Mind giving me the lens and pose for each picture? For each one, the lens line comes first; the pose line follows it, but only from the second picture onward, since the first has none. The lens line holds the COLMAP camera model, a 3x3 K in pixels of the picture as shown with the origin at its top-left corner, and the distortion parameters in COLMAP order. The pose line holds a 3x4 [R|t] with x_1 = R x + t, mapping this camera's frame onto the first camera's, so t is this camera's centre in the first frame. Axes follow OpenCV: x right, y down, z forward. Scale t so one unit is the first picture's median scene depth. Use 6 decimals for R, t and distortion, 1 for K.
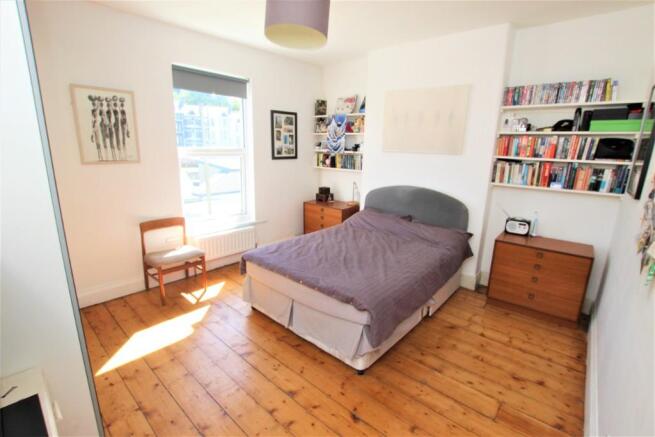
lens RADIAL K [[301.6, 0, 325.0], [0, 301.6, 220.7], [0, 0, 1]] dist [-0.025948, 0.000763]
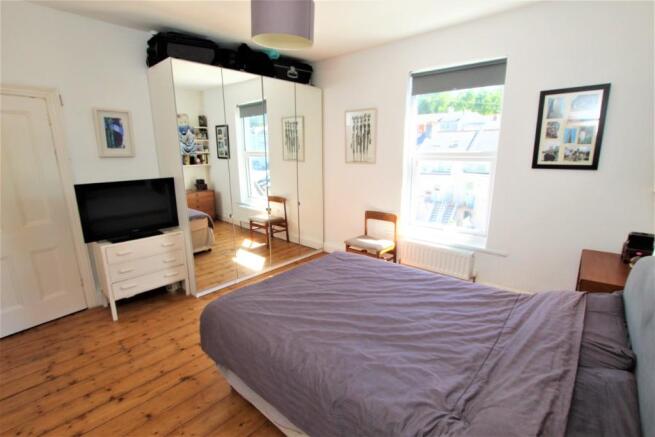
lens RADIAL K [[301.6, 0, 327.8], [0, 301.6, 219.3], [0, 0, 1]] dist [-0.025948, 0.000763]
pose [[0.005656, 0.205460, -0.978649, 0.701269], [-0.225294, 0.953765, 0.198933, -0.187765], [0.974274, 0.219359, 0.051683, 0.830550]]
